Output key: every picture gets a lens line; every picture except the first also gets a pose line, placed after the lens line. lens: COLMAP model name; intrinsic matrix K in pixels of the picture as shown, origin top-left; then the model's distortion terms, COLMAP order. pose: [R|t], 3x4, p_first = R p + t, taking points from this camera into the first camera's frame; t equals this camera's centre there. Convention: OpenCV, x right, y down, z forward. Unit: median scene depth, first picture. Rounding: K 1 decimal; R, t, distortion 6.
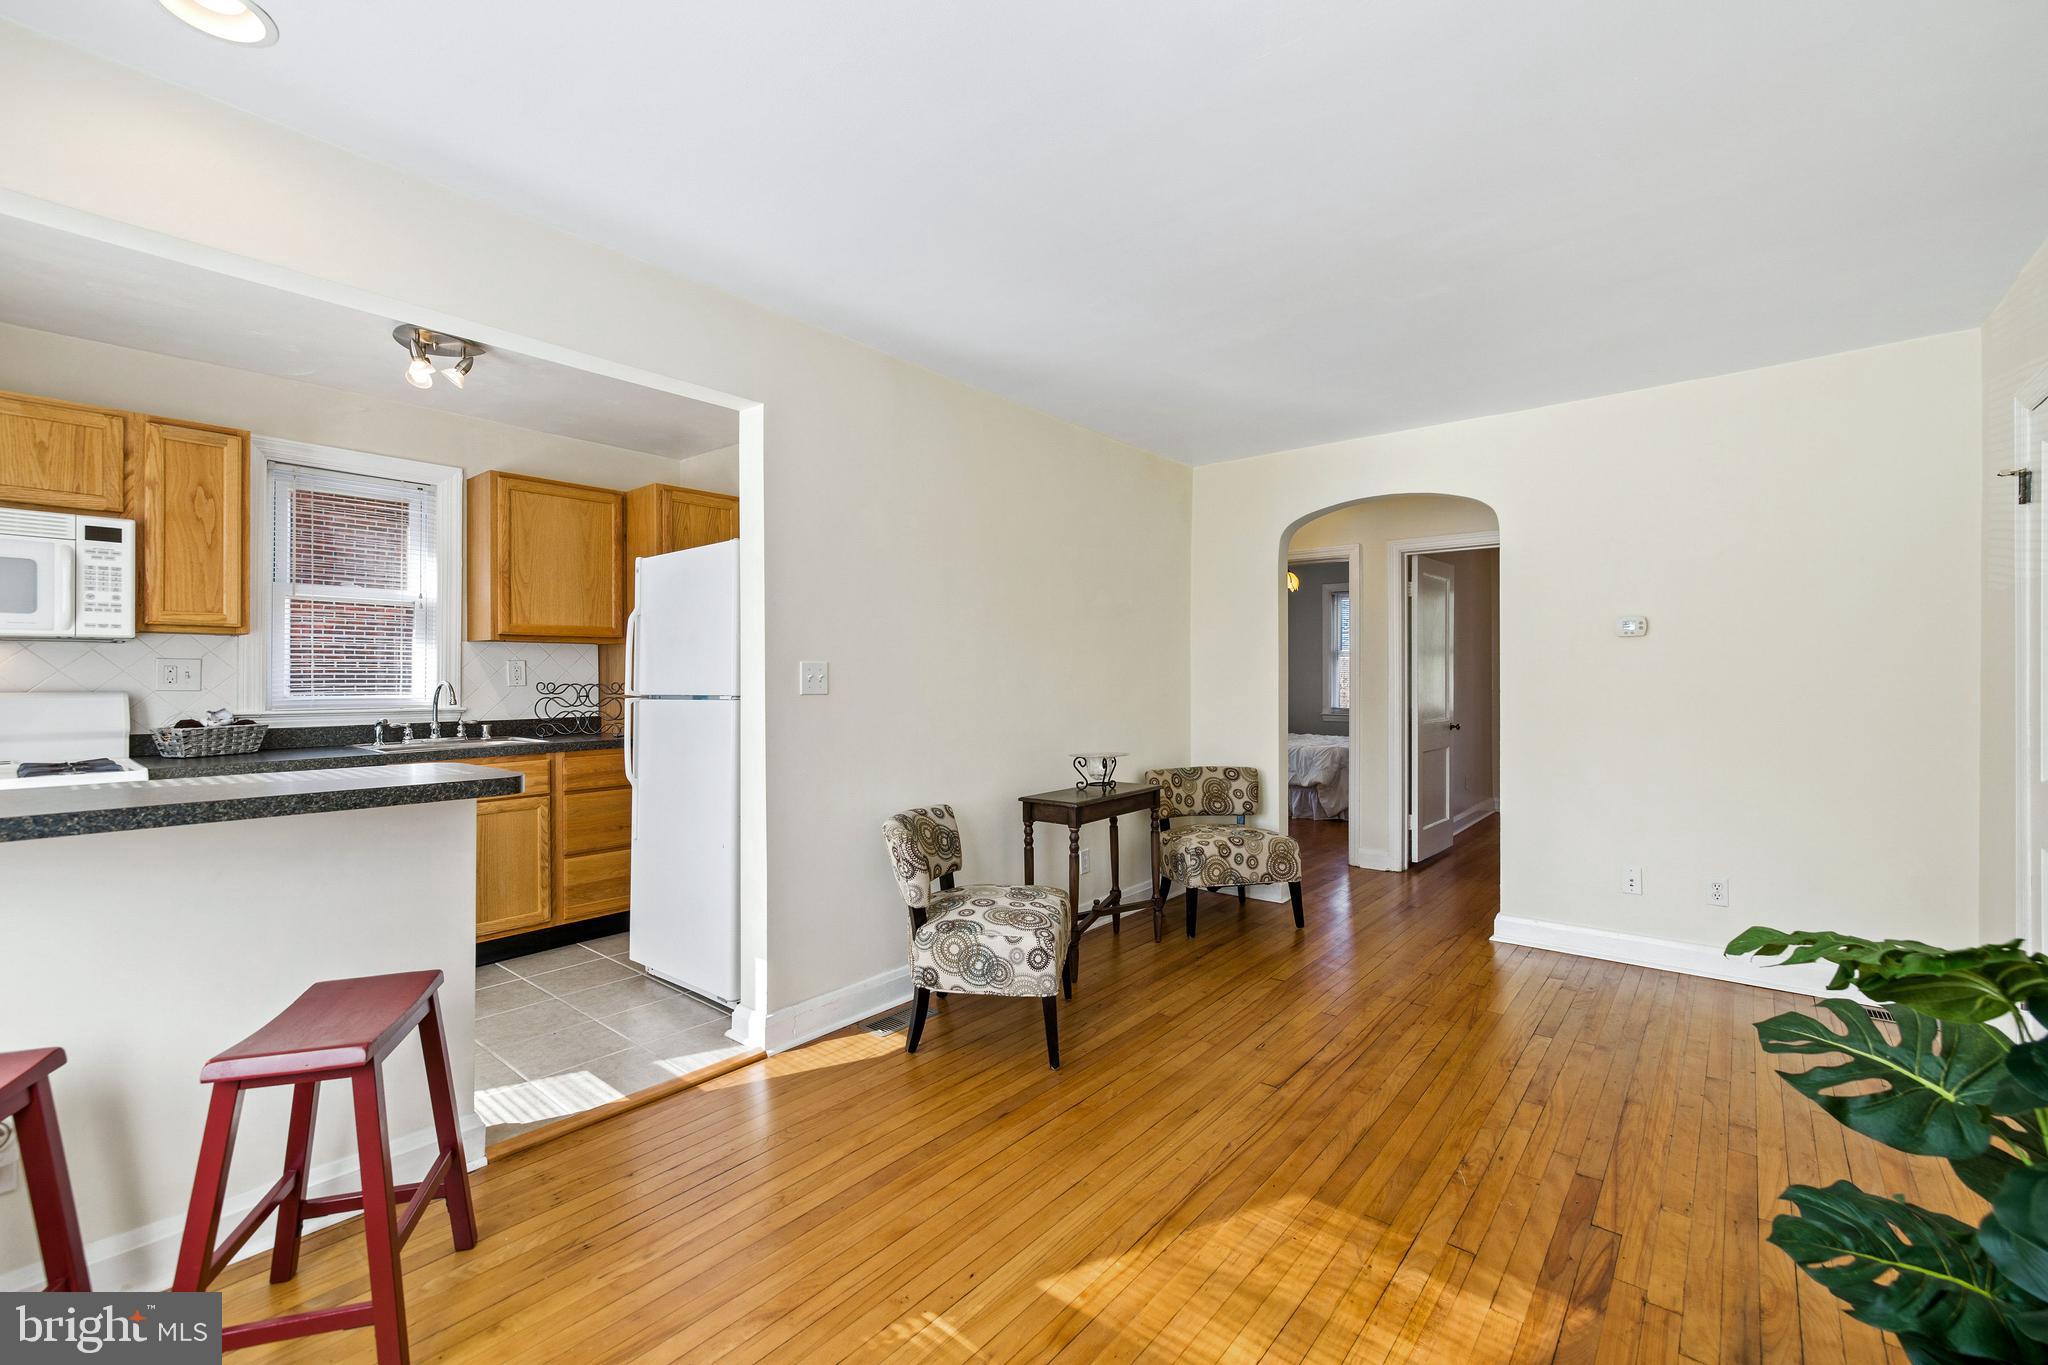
lens RADIAL K [[868.8, 0, 1017.6], [0, 868.8, 672.8], [0, 0, 1]] dist [0.012424, 0.000196]
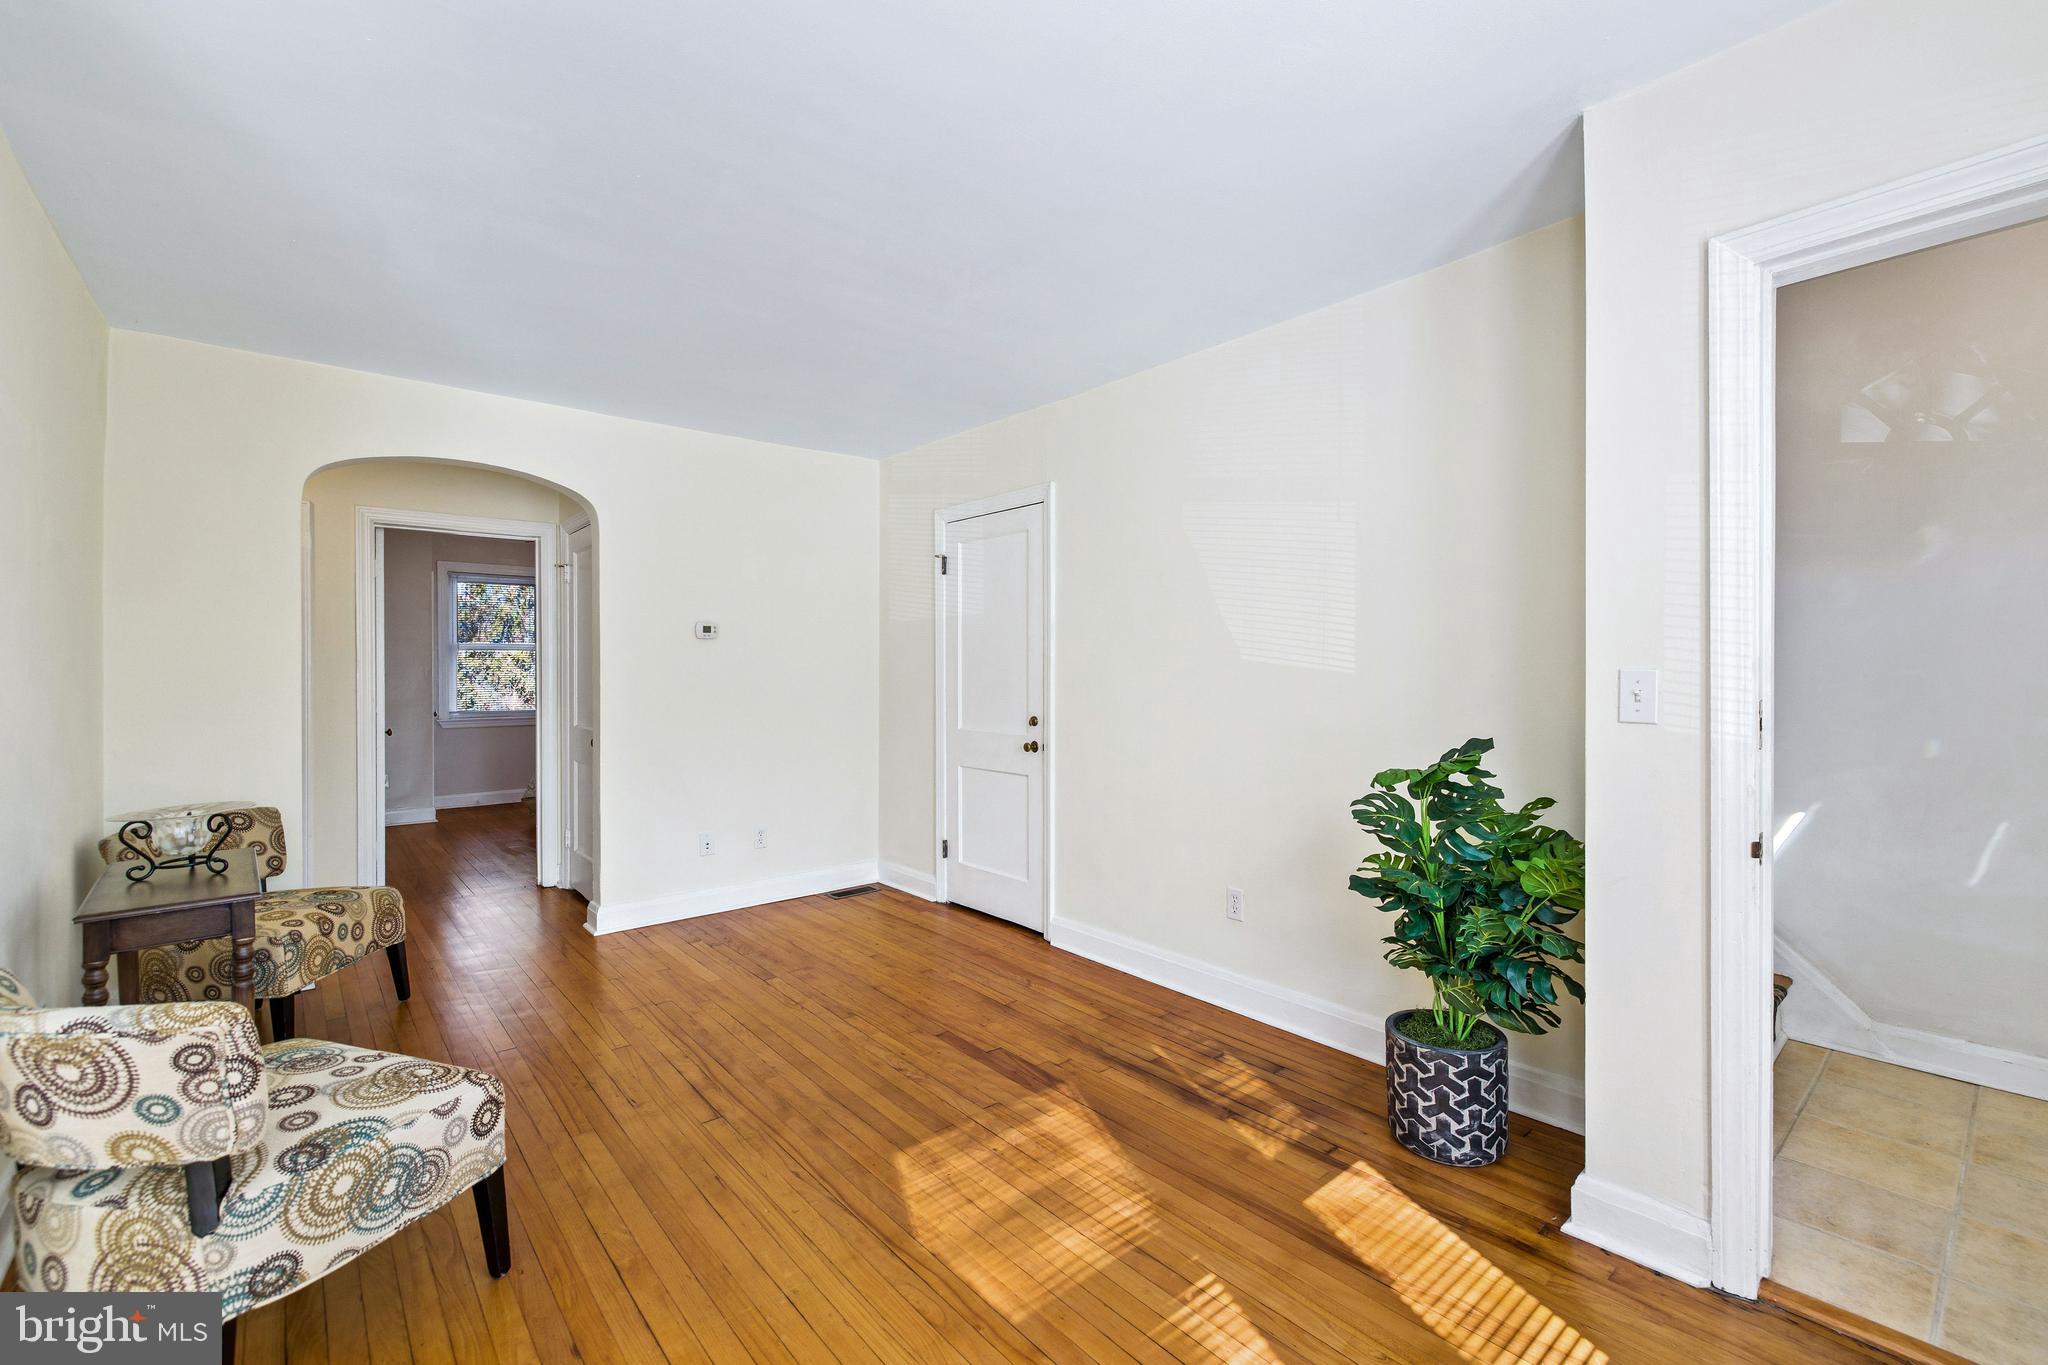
lens RADIAL K [[877.6, 0, 1025.5], [0, 877.6, 676.4], [0, 0, 1]] dist [0.003415, 0.000441]
pose [[0.162843, -0.004797, 0.986640, -0.488630], [-0.000150, 0.999988, 0.004886, 0.004305], [-0.986652, -0.000944, 0.162840, 0.459442]]
